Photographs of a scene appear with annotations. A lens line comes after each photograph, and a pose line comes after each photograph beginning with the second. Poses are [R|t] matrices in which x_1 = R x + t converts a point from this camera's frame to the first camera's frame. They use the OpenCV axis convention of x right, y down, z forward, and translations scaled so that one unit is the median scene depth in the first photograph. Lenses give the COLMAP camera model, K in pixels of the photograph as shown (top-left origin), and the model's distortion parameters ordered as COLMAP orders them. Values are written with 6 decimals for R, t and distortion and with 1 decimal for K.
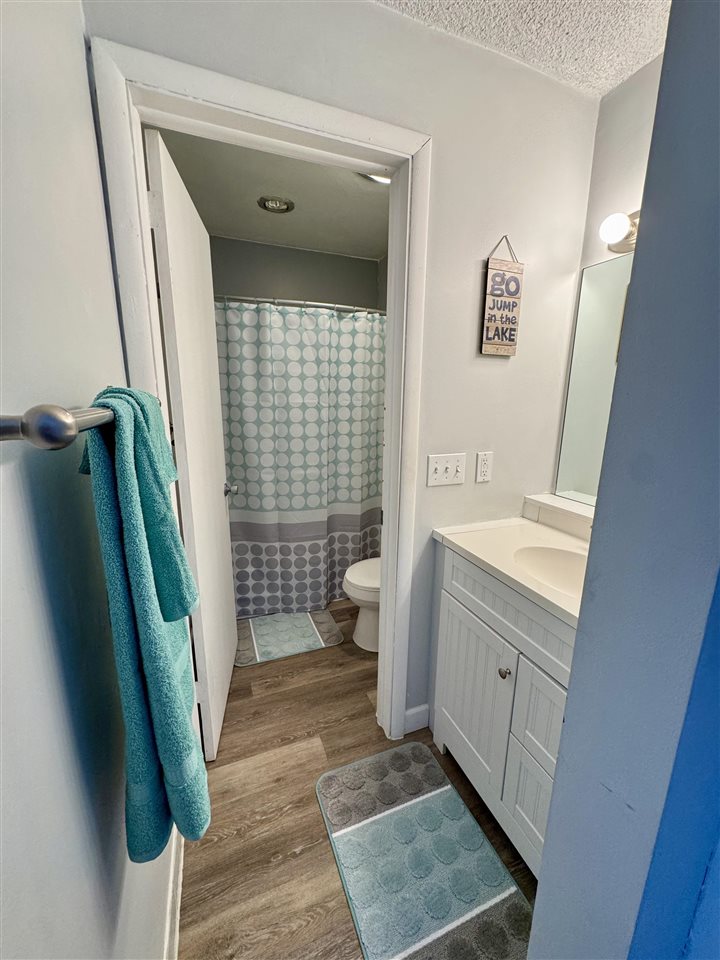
lens RADIAL K [[378.9, 0, 360.0], [0, 378.9, 480.0], [0, 0, 1]] dist [-0.001844, -0.000034]
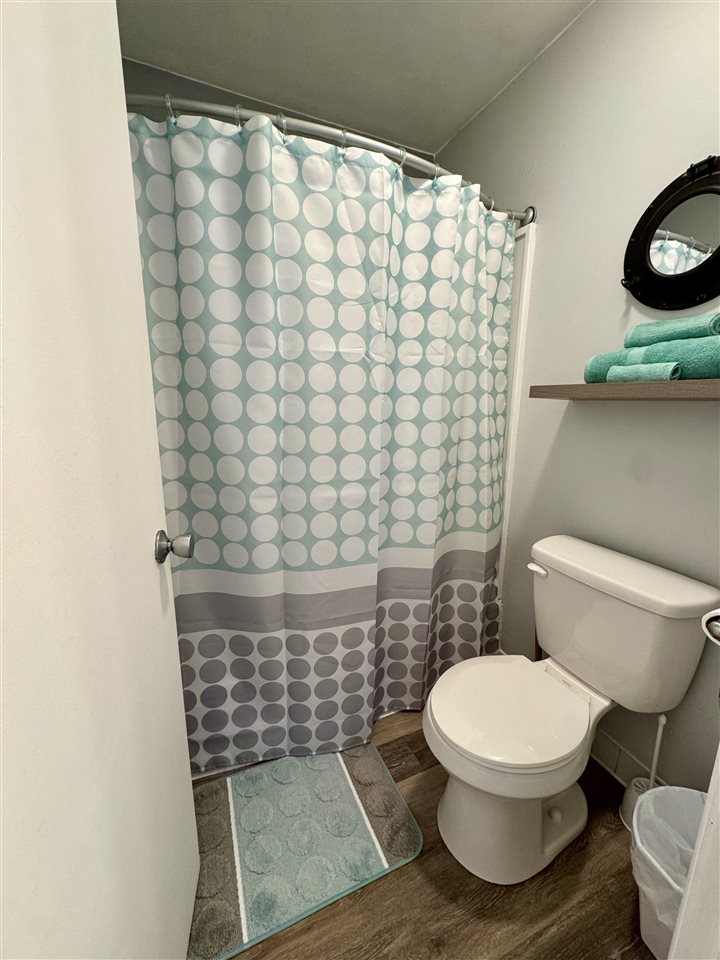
lens RADIAL K [[378.9, 0, 360.0], [0, 378.9, 480.0], [0, 0, 1]] dist [-0.001844, -0.000034]
pose [[0.999420, -0.006990, 0.033341, -0.133741], [0.007662, 0.999770, -0.020052, -0.028589], [-0.033193, 0.020296, 0.999243, 0.500096]]
